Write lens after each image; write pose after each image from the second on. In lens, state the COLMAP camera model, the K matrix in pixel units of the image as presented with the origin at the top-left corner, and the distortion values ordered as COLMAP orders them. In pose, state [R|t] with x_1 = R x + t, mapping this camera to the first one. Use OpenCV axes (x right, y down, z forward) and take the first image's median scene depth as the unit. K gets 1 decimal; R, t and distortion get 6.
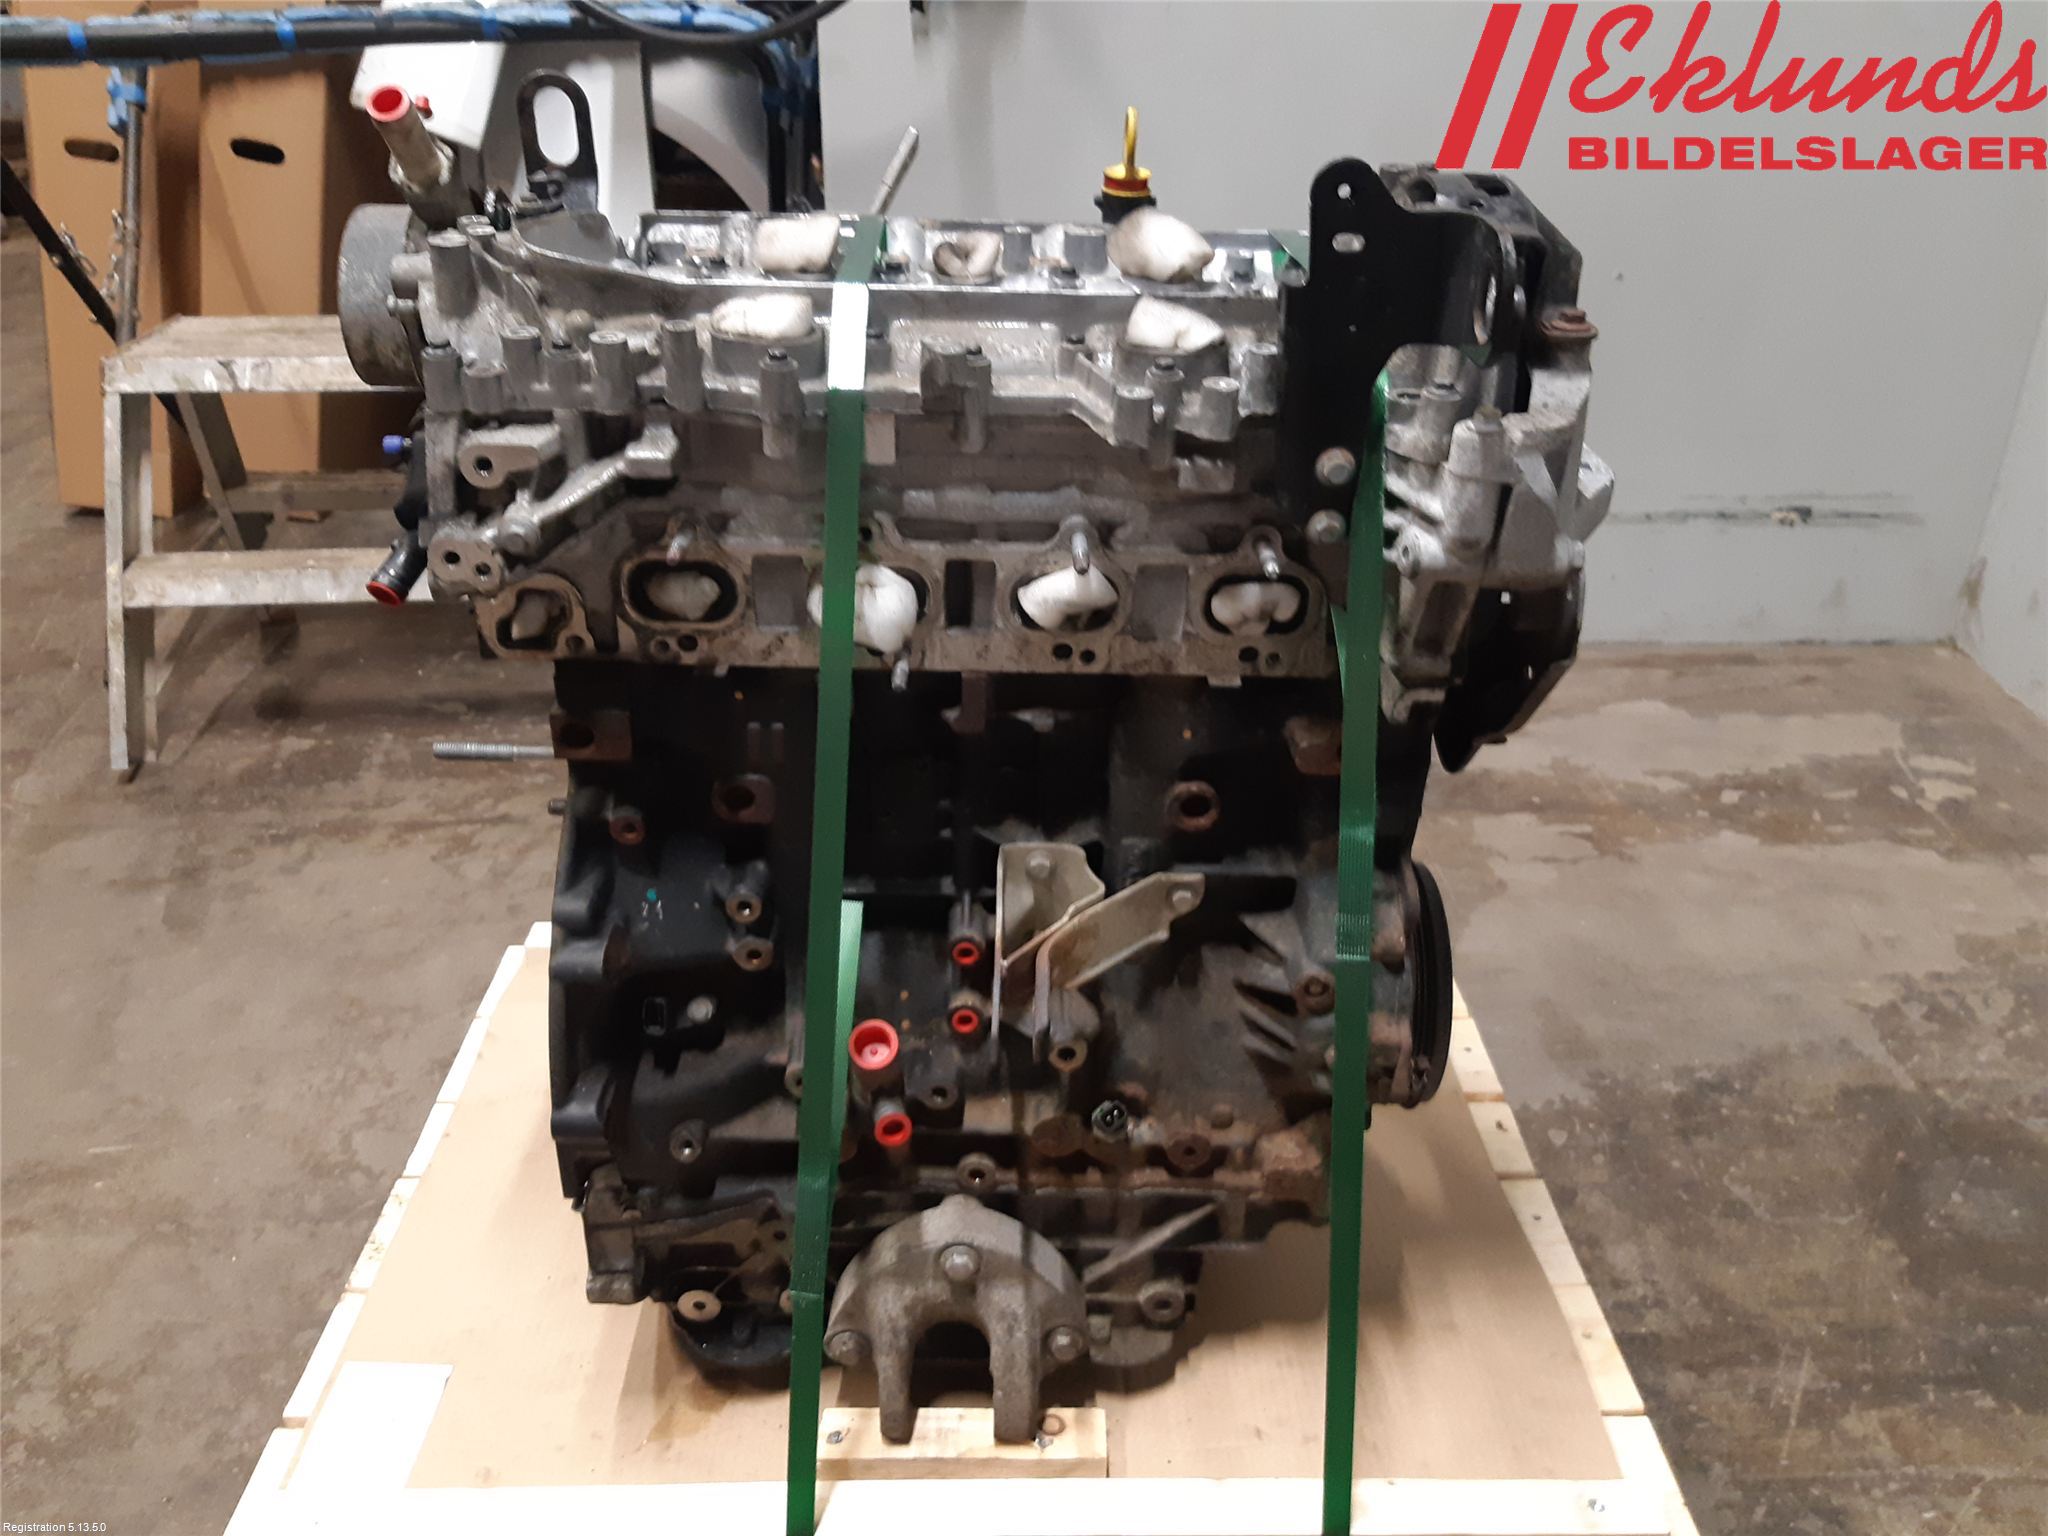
lens RADIAL K [[1668.2, 0, 1035.5], [0, 1668.2, 749.4], [0, 0, 1]] dist [0.039307, -0.101744]
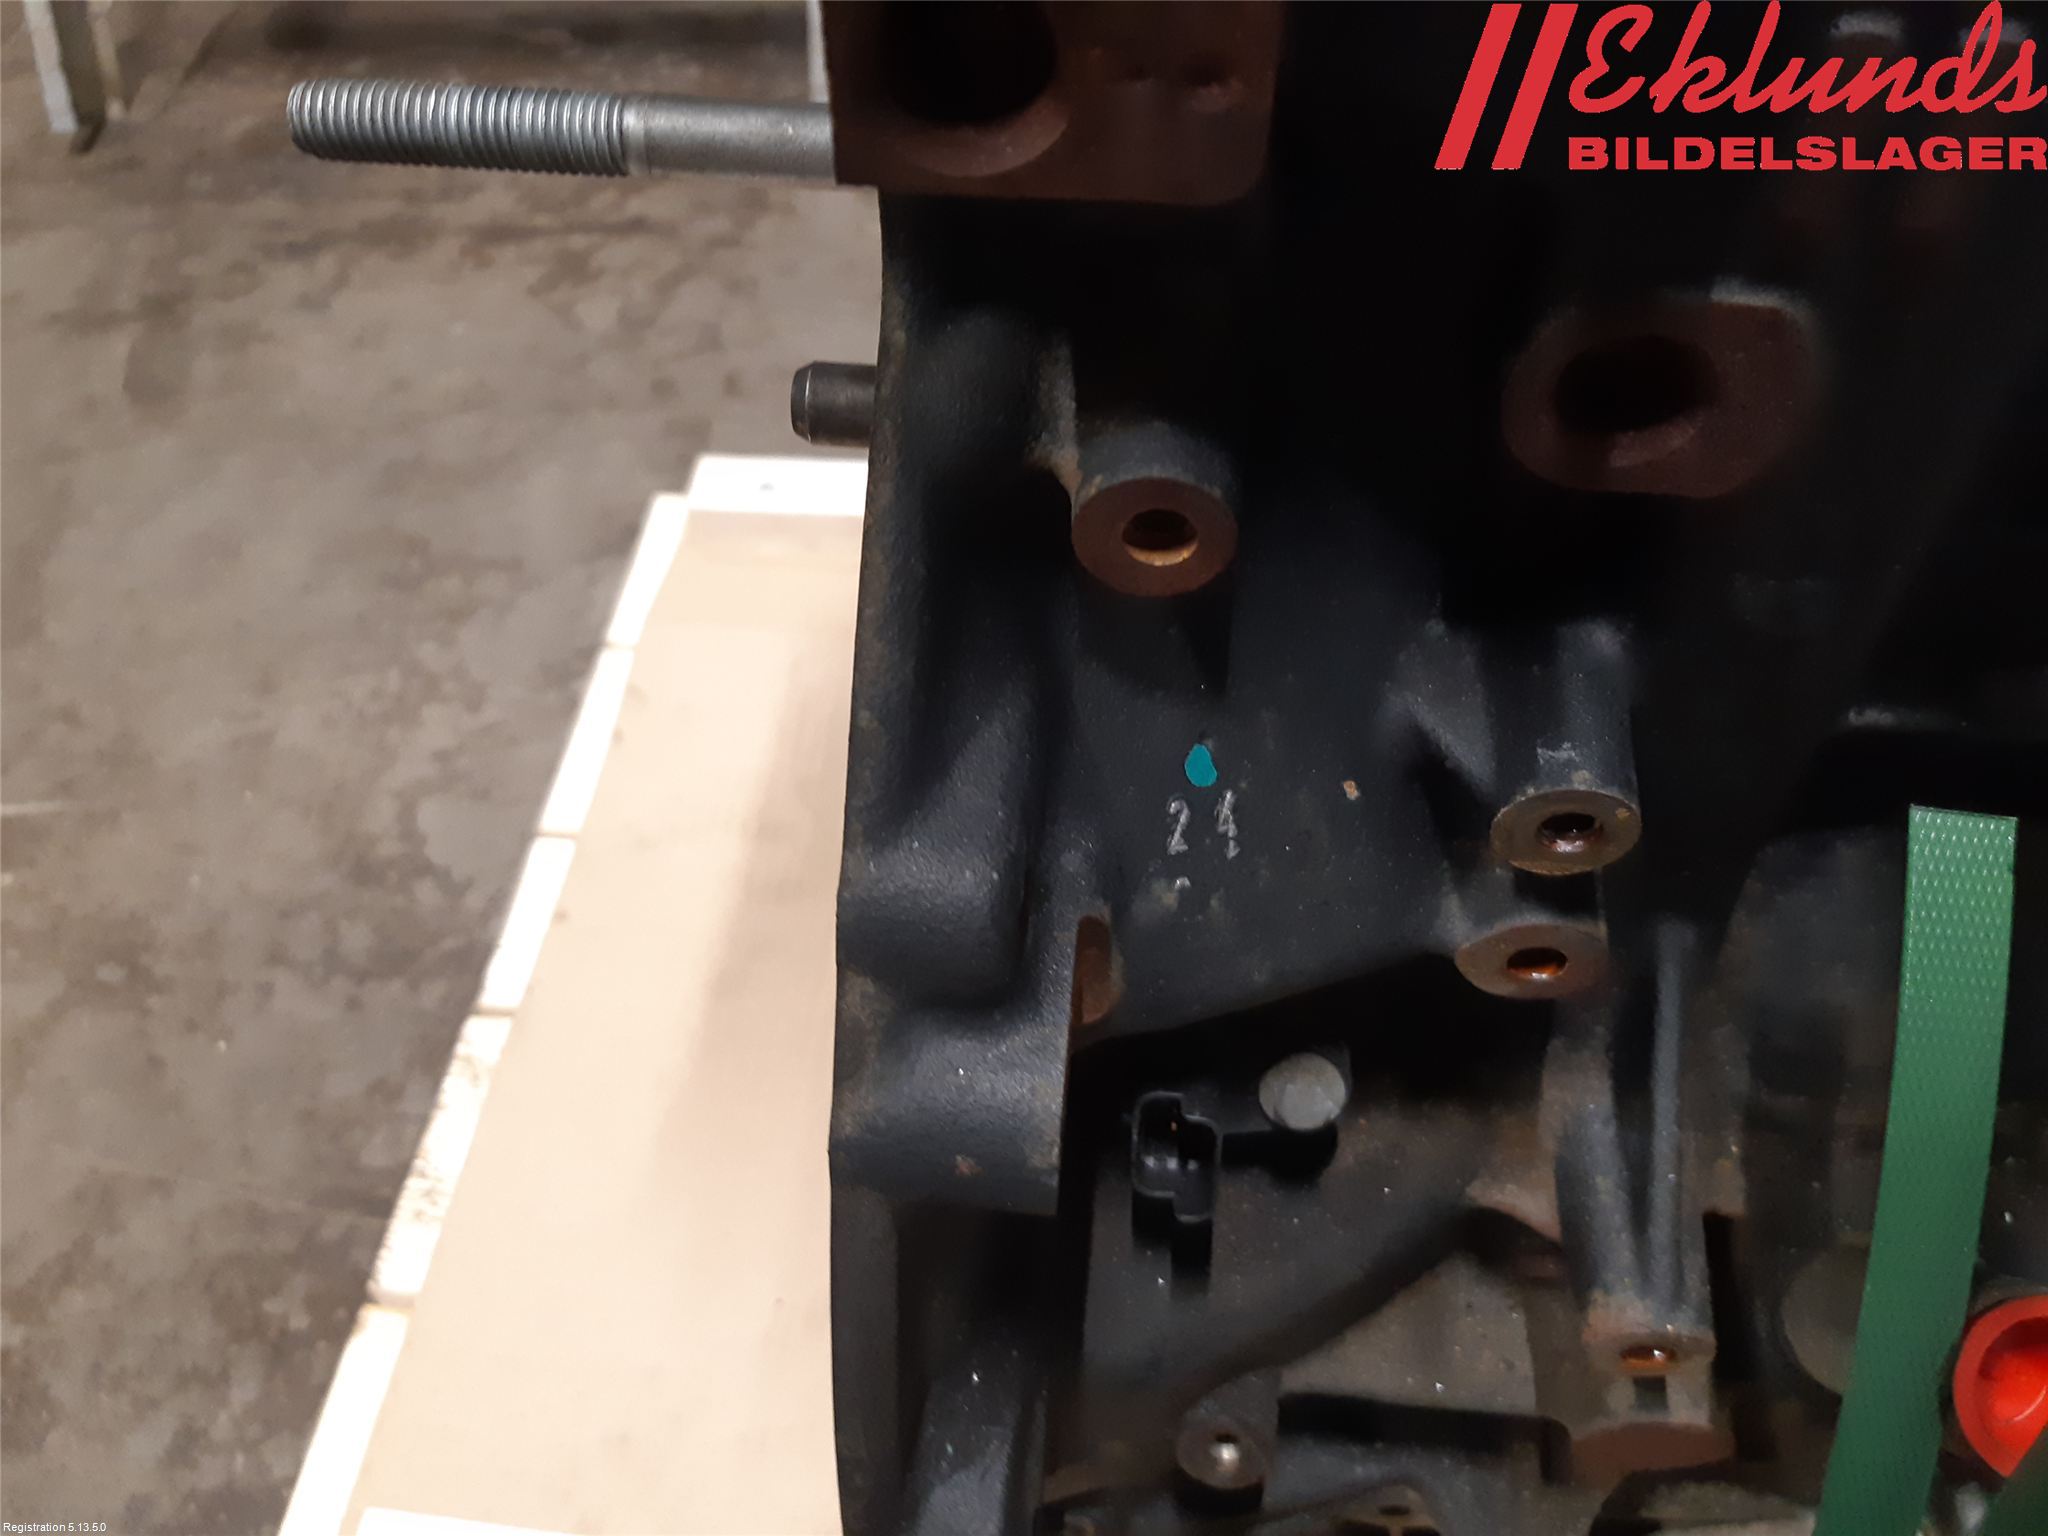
lens RADIAL K [[1668.2, 0, 1019.5], [0, 1668.2, 776.2], [0, 0, 1]] dist [0.039307, -0.101744]
pose [[0.994771, 0.058200, -0.083920, -0.141119], [-0.023374, 0.929664, 0.367667, -0.001465], [0.099416, -0.363783, 0.926163, 0.458459]]
